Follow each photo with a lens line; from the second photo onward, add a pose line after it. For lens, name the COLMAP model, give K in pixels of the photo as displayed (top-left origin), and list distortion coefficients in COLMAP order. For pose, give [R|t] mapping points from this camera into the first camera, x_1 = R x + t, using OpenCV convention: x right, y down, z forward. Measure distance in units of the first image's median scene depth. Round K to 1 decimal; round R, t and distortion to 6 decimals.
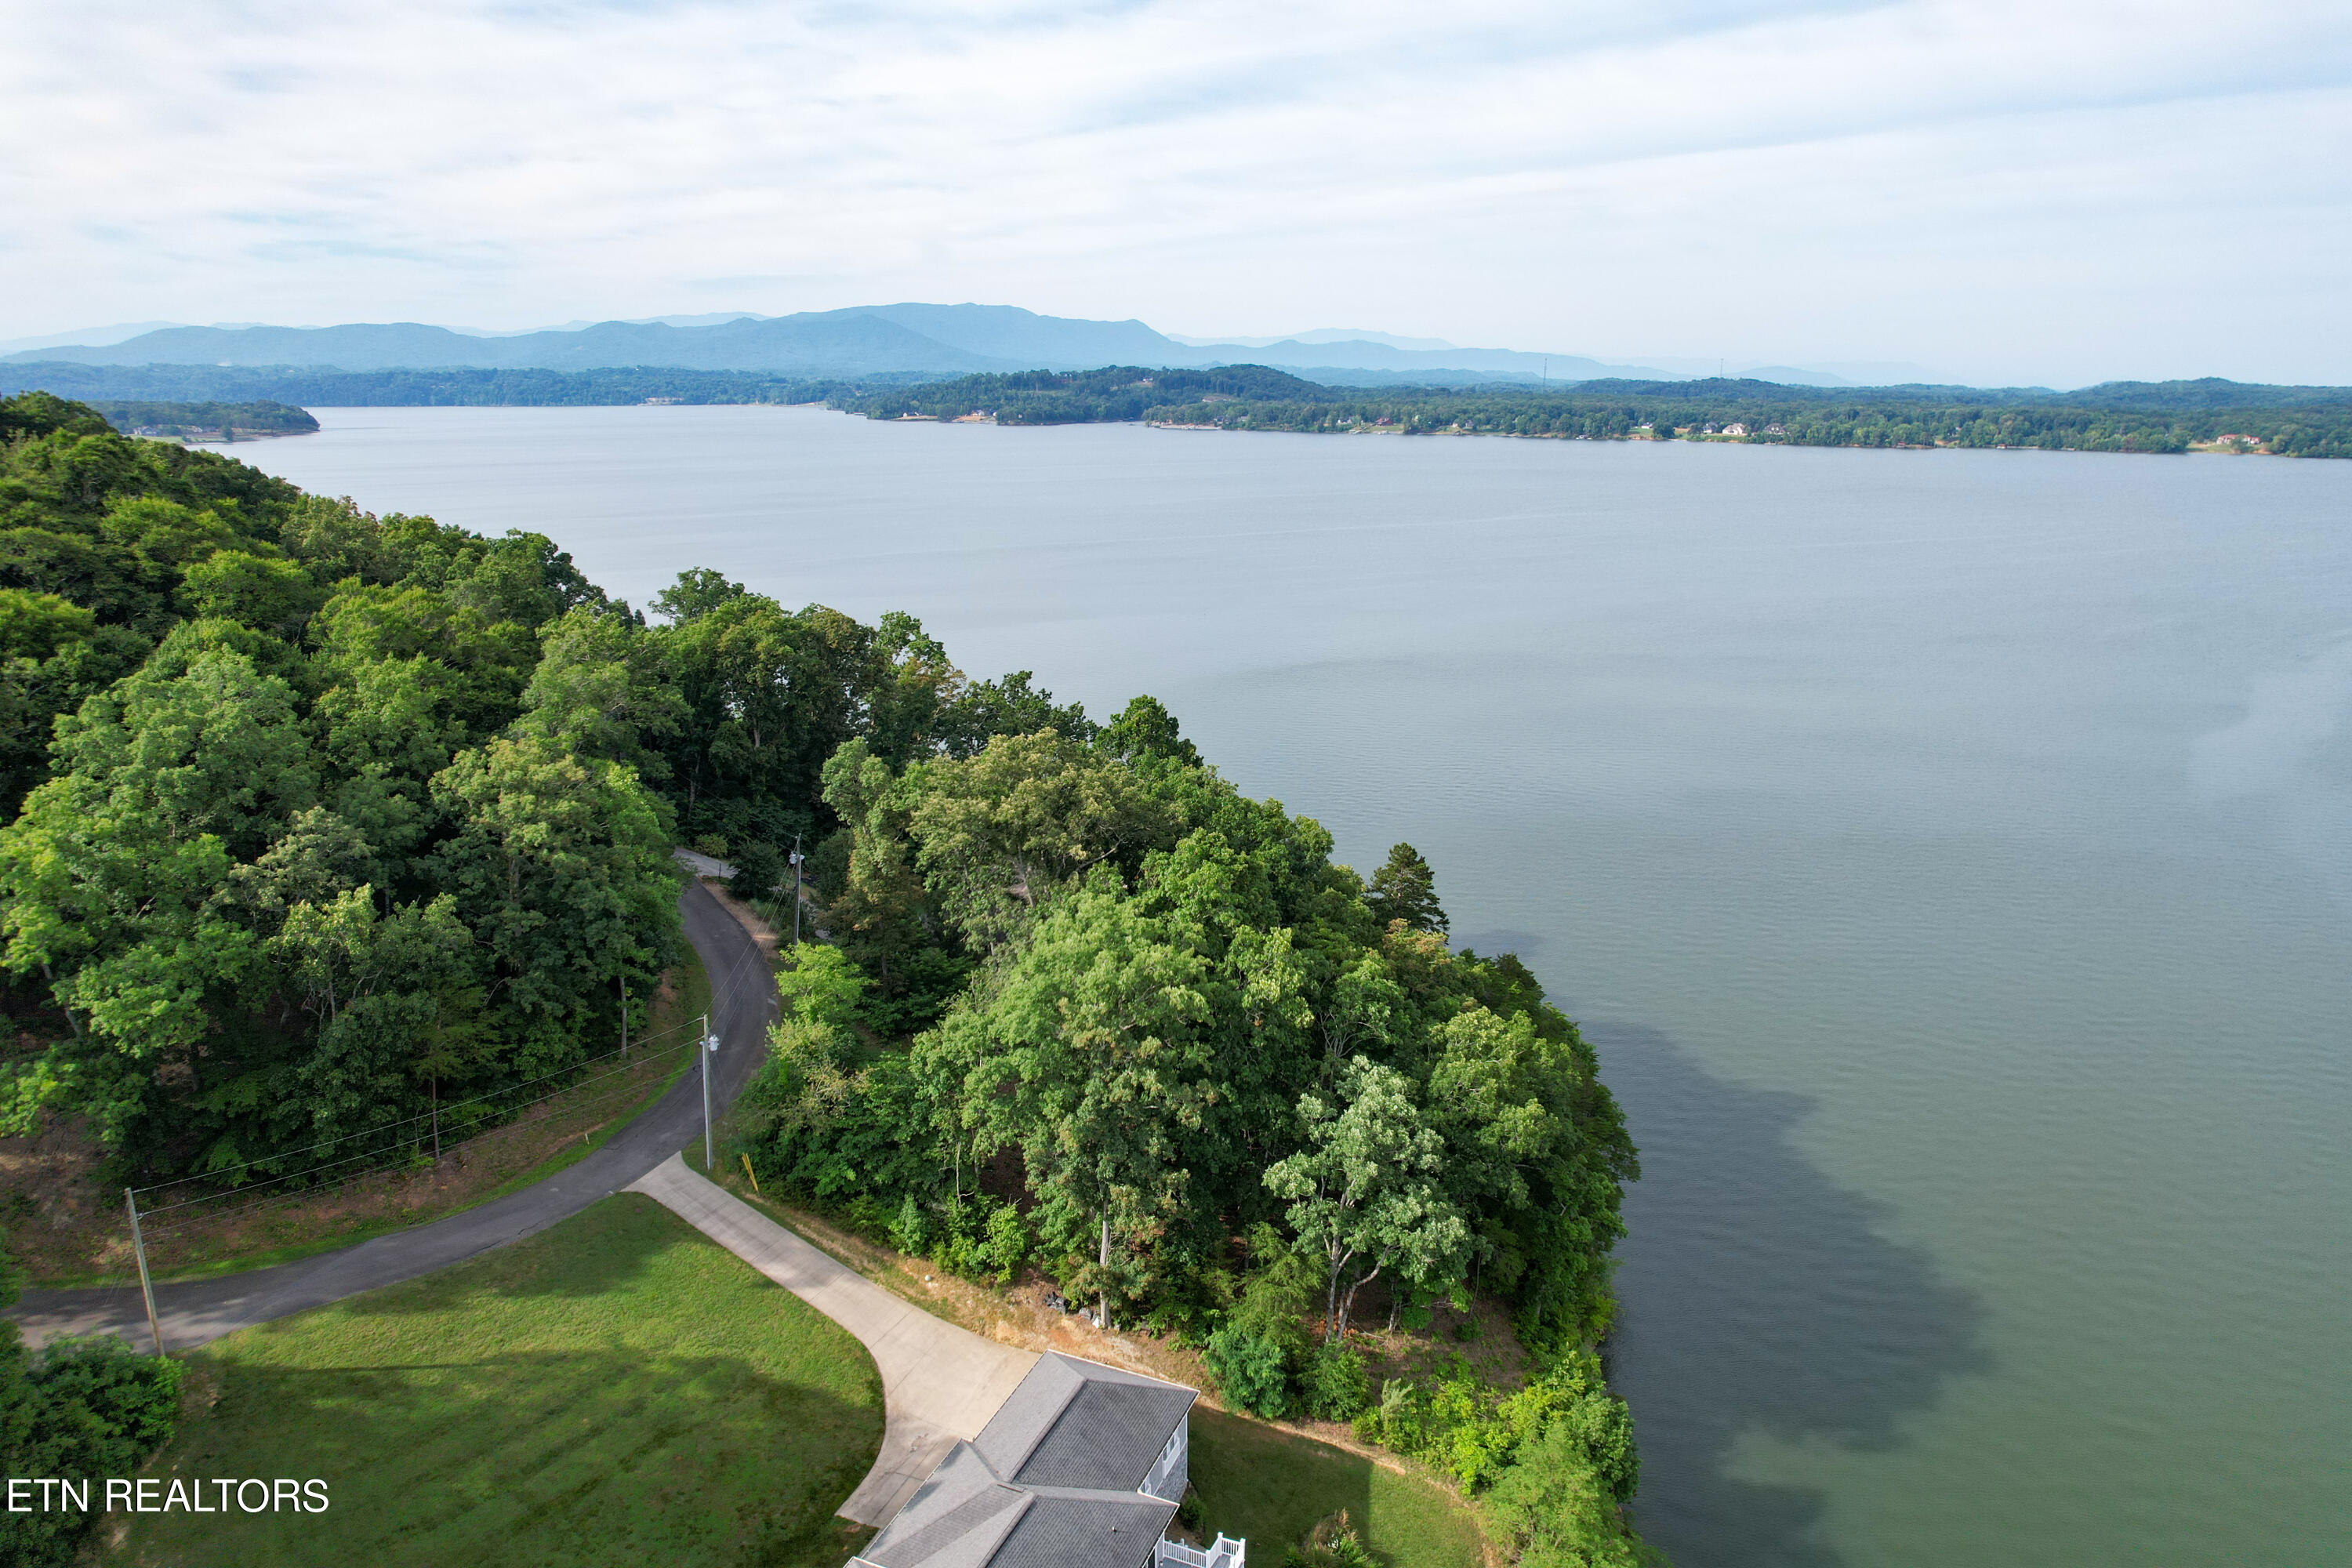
lens RADIAL K [[1504.9, 0, 1184.5], [0, 1504.9, 783.7], [0, 0, 1]] dist [-0.076508, 0.072337]
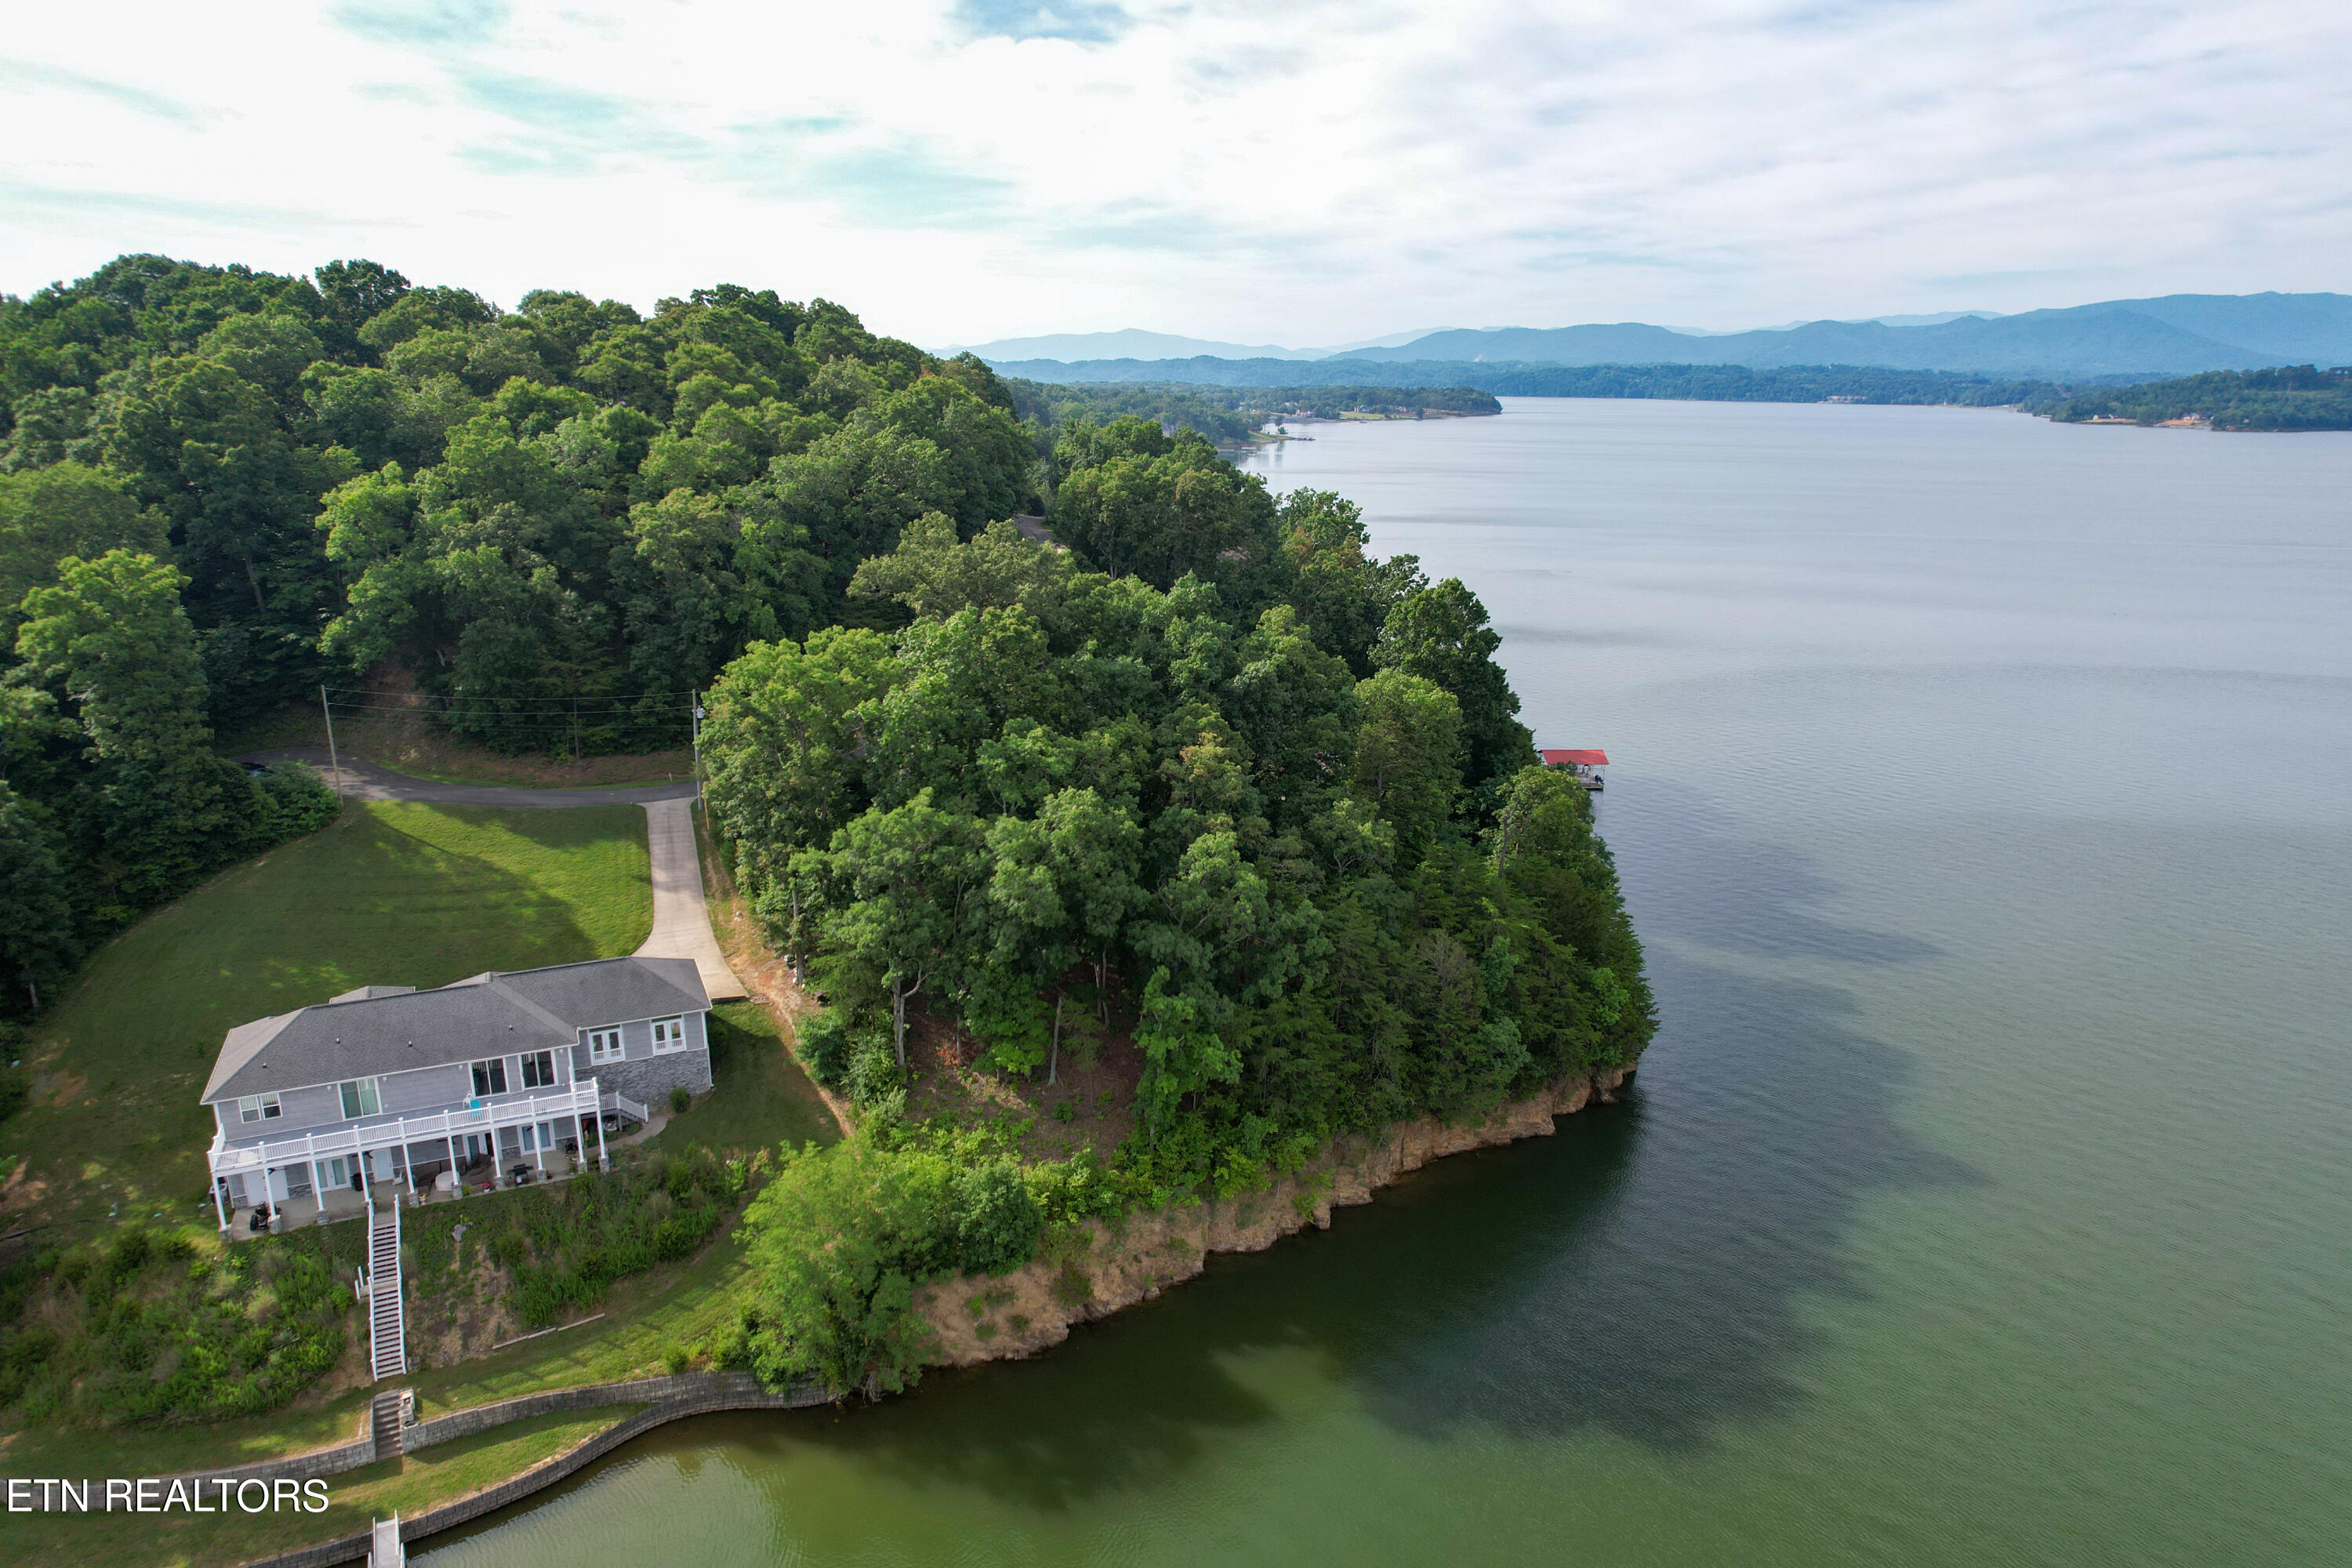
lens RADIAL K [[1504.9, 0, 1187.2], [0, 1504.9, 773.0], [0, 0, 1]] dist [-0.076508, 0.072337]
pose [[0.731147, 0.174166, -0.659614, 0.784647], [-0.178945, 0.981971, 0.060931, 0.057818], [0.658334, 0.073485, 0.749131, 0.247029]]
